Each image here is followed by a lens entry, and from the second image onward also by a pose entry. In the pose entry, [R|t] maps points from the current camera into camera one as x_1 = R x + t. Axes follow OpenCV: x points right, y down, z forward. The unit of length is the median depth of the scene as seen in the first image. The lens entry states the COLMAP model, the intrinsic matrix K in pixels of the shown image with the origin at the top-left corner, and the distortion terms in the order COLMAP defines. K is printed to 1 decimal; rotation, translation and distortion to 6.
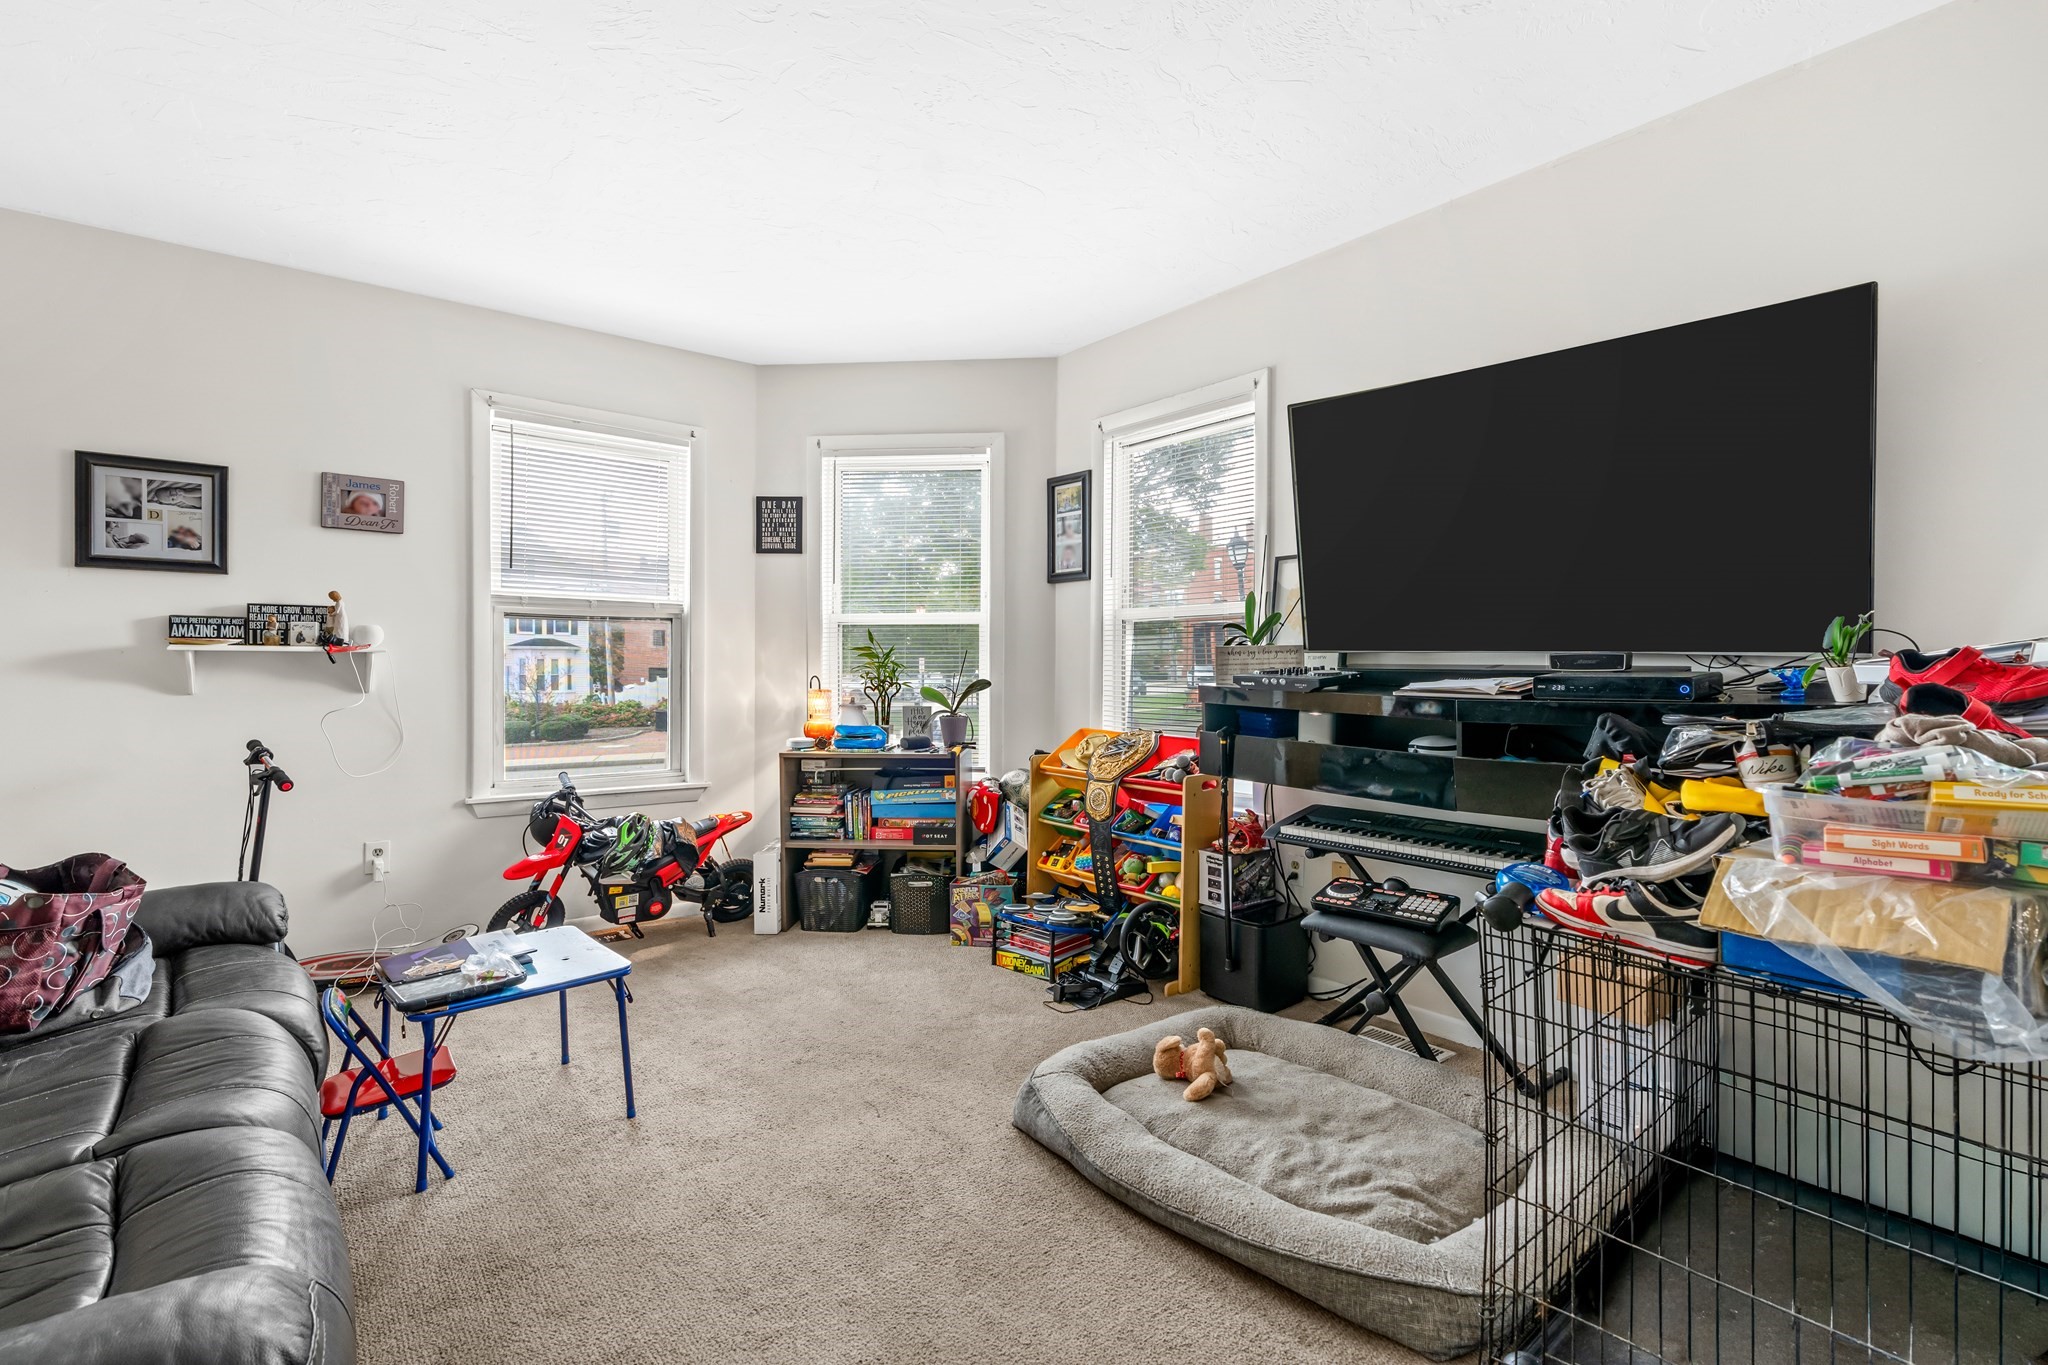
lens RADIAL K [[920.8, 0, 1023.3], [0, 920.8, 675.2], [0, 0, 1]] dist [-0.003910, 0.001686]
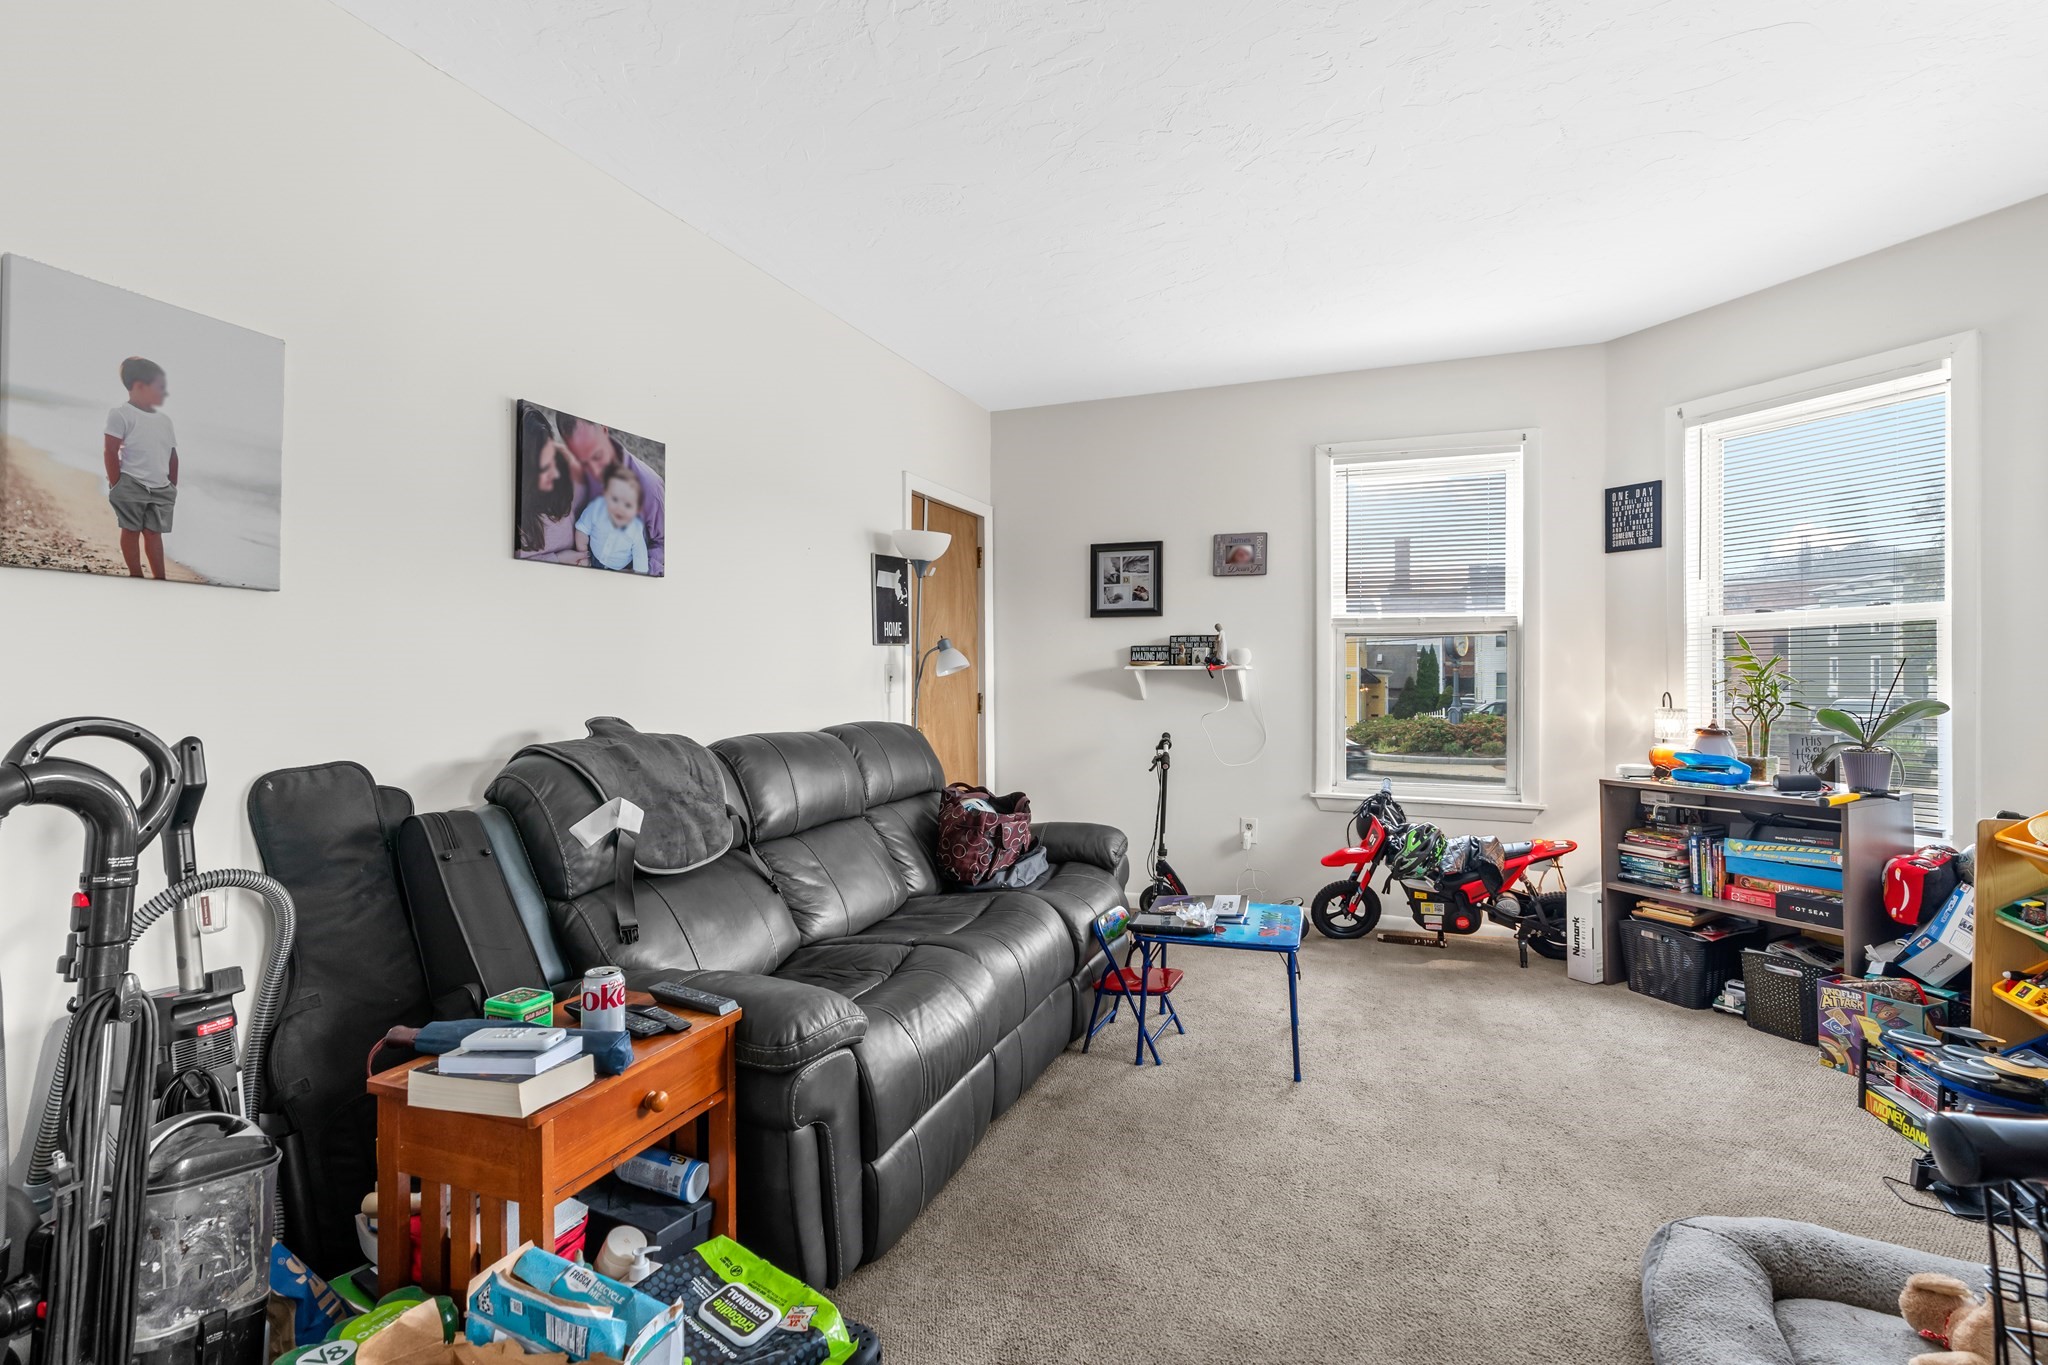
lens RADIAL K [[920.8, 0, 1021.3], [0, 920.8, 676.0], [0, 0, 1]] dist [-0.003910, 0.001686]
pose [[0.497893, -0.002798, -0.867234, 0.235567], [-0.008776, 0.999927, -0.008264, -0.002280], [0.867194, 0.011725, 0.497832, 0.085383]]
